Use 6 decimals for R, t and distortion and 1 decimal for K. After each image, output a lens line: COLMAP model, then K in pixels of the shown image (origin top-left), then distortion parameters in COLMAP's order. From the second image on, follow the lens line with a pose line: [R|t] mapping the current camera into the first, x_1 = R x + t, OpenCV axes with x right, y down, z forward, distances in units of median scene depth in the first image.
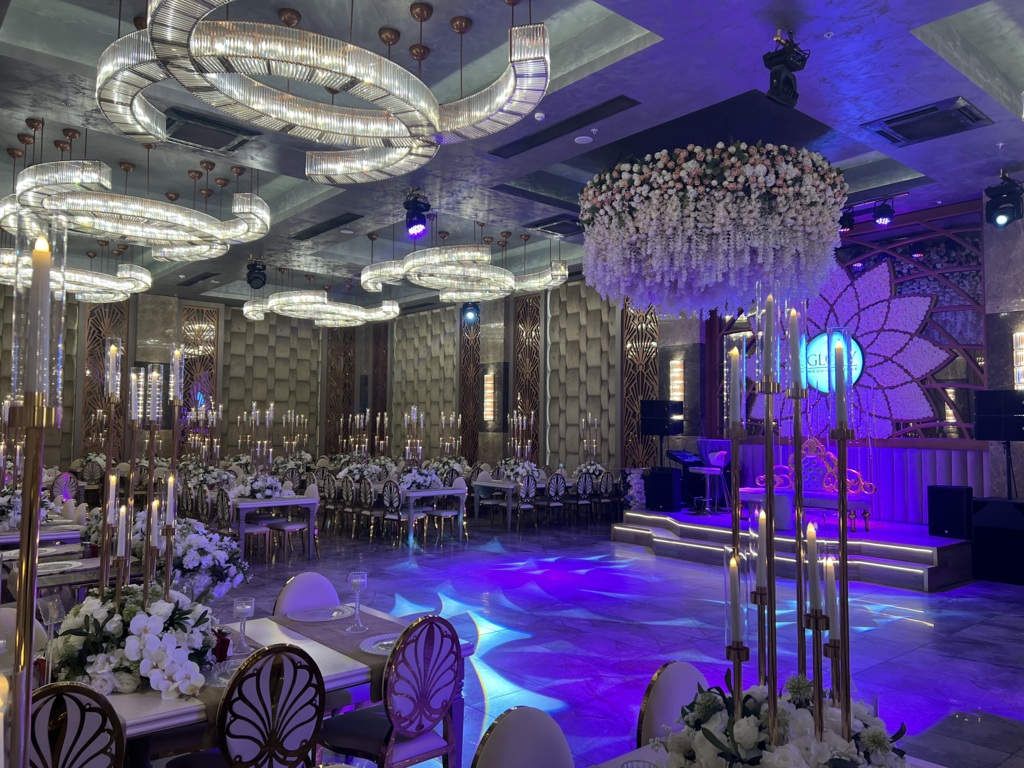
lens RADIAL K [[765.4, 0, 517.7], [0, 765.4, 383.7], [0, 0, 1]] dist [0.068147, -0.076710]
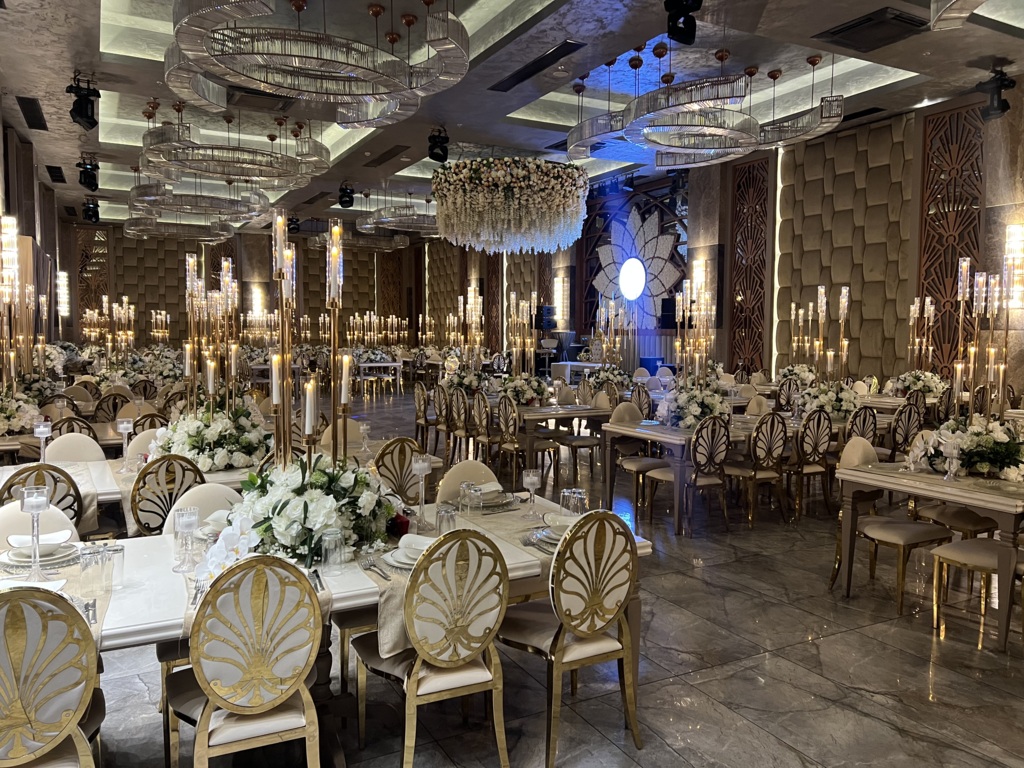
lens RADIAL K [[765.4, 0, 525.3], [0, 765.4, 381.5], [0, 0, 1]] dist [0.068147, -0.076710]
pose [[0.978454, 0.007130, -0.206343, 0.537904], [0.018991, 0.992058, 0.124336, -0.019910], [0.205591, -0.125575, 0.970548, -0.536016]]
